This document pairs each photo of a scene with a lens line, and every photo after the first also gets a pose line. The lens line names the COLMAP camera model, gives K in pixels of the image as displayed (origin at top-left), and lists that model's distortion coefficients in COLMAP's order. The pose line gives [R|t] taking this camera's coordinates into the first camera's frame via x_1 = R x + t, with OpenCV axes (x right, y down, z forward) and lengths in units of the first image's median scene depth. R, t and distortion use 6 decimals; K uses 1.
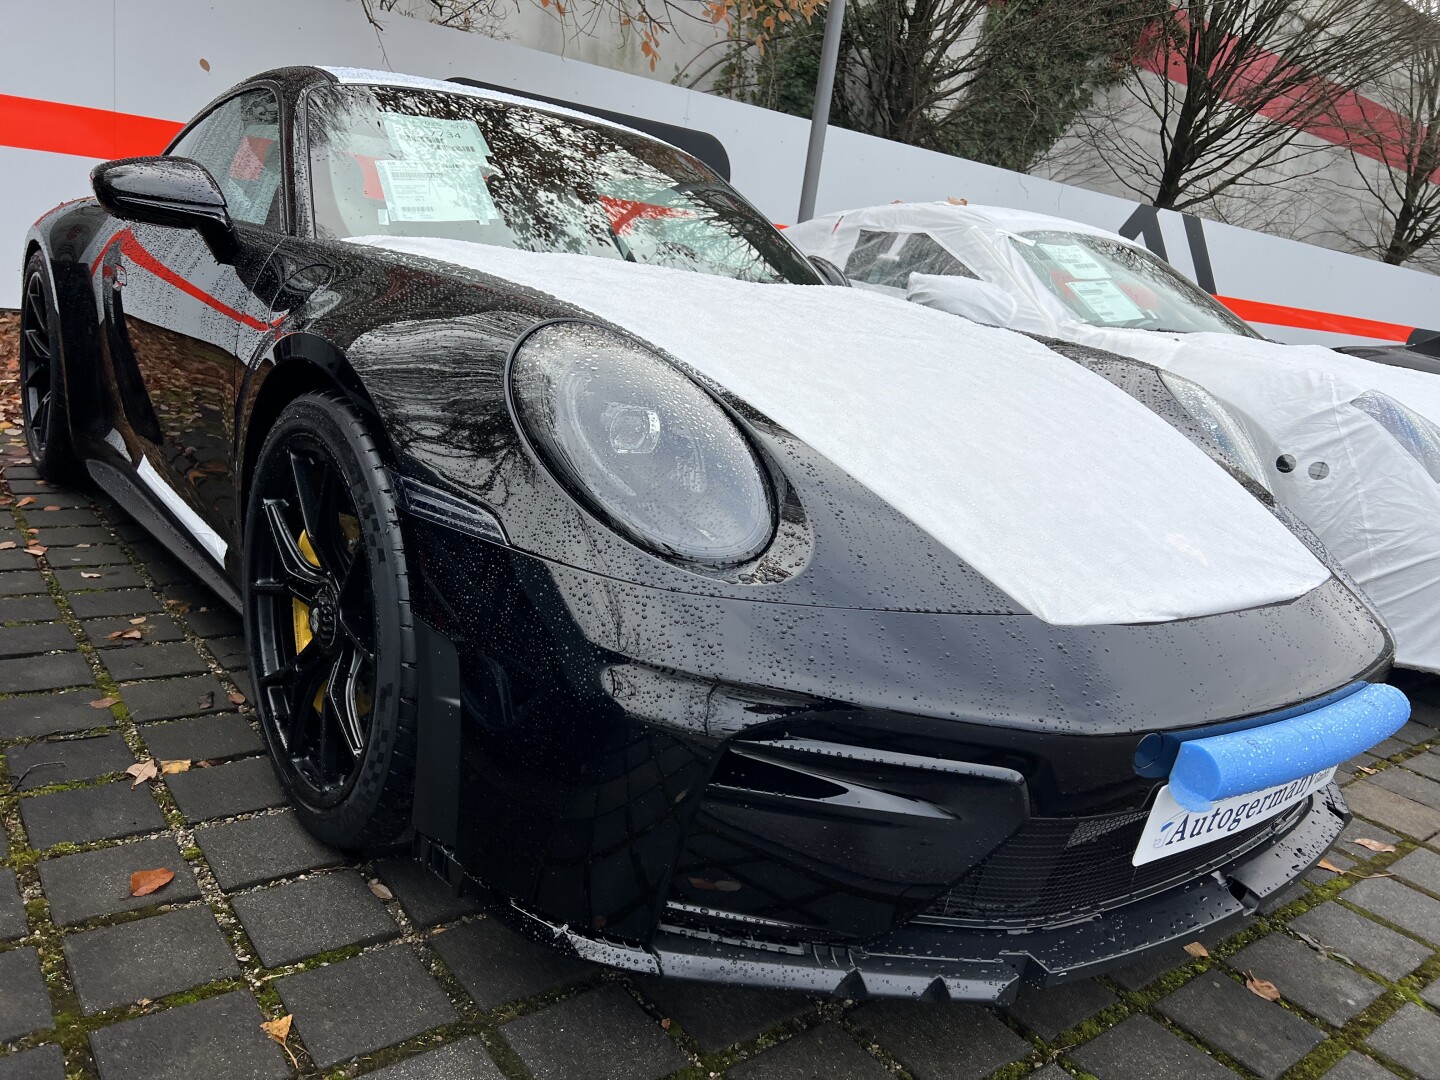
lens RADIAL K [[1081.8, 0, 730.9], [0, 1081.8, 537.1], [0, 0, 1]] dist [0.054990, -0.063863]
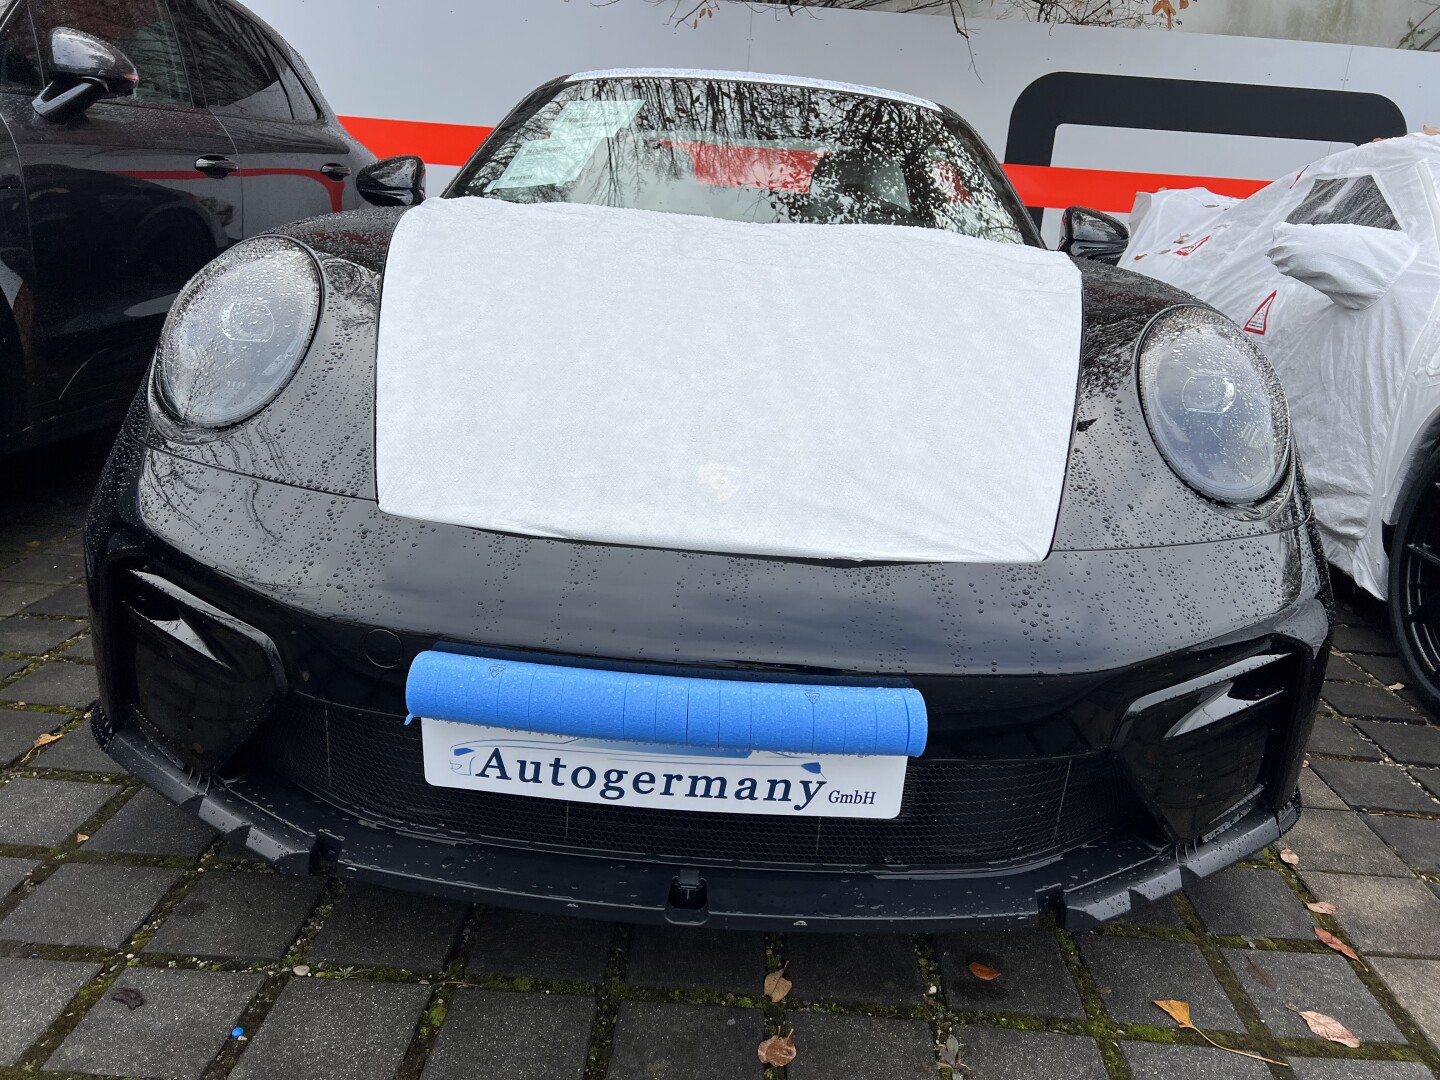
lens RADIAL K [[1081.8, 0, 730.9], [0, 1081.8, 537.1], [0, 0, 1]] dist [0.054990, -0.063863]
pose [[0.772604, 0.117214, -0.623974, 0.940358], [-0.128066, 0.991380, 0.027660, 0.029458], [0.621837, 0.058539, 0.780956, 0.356131]]
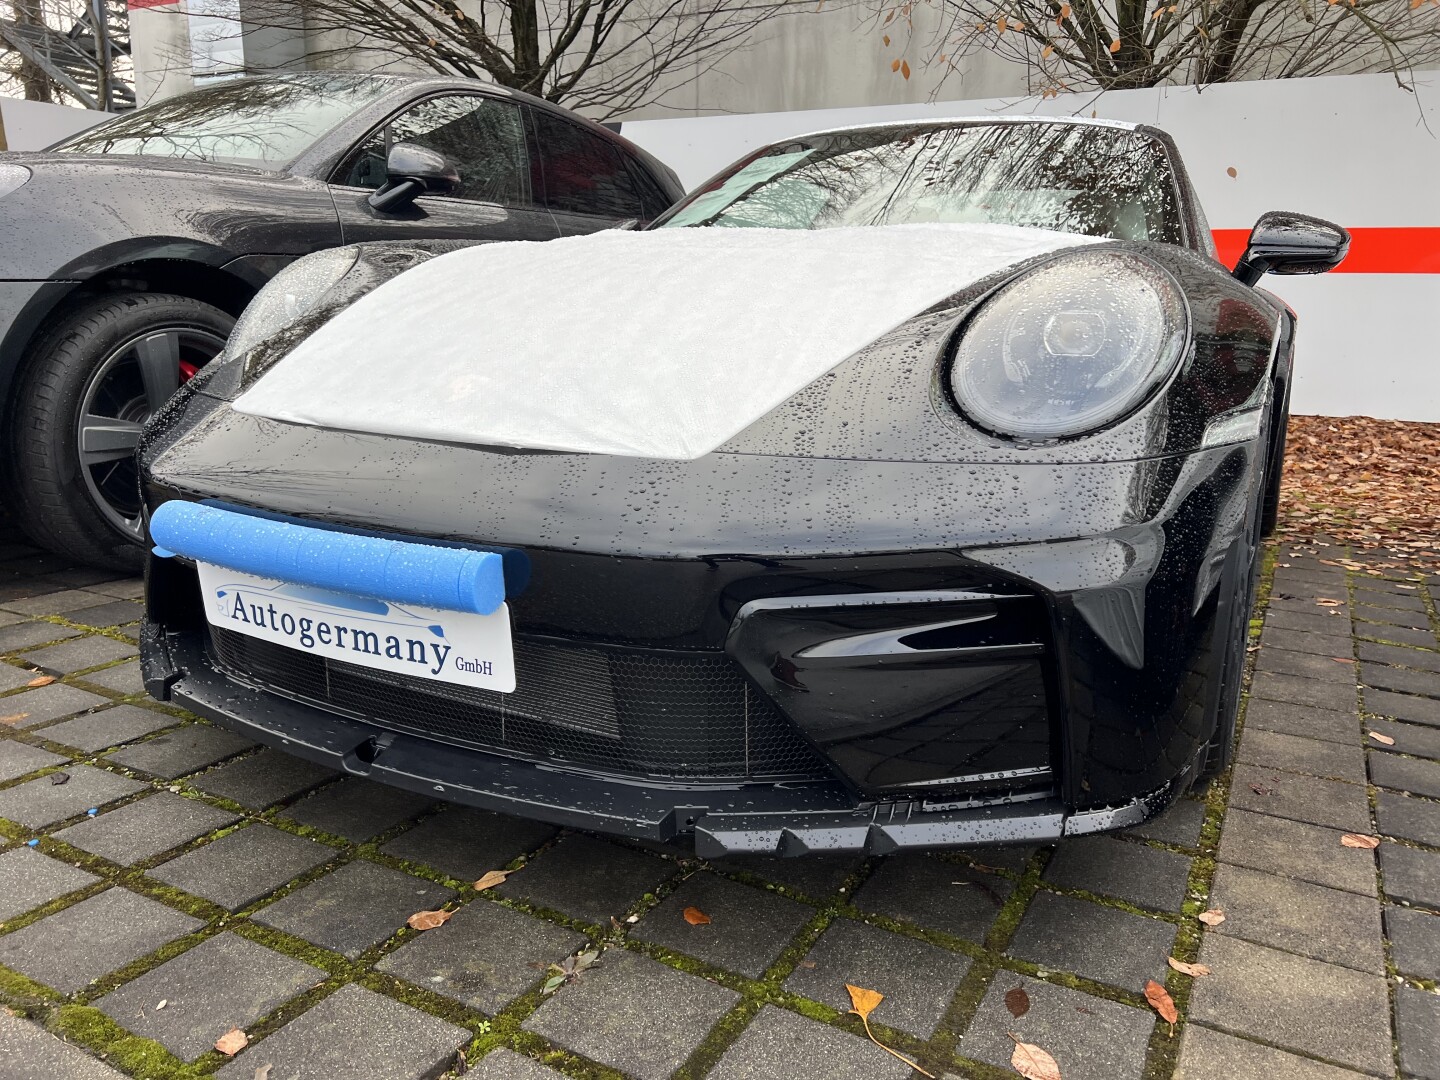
lens RADIAL K [[1077.0, 0, 737.1], [0, 1077.0, 520.4], [0, 0, 1]] dist [0.039484, -0.042924]
pose [[0.409996, 0.063948, -0.909843, 1.348749], [-0.201764, 0.979185, -0.022098, 0.094381], [0.889491, 0.192633, 0.414364, 0.840085]]
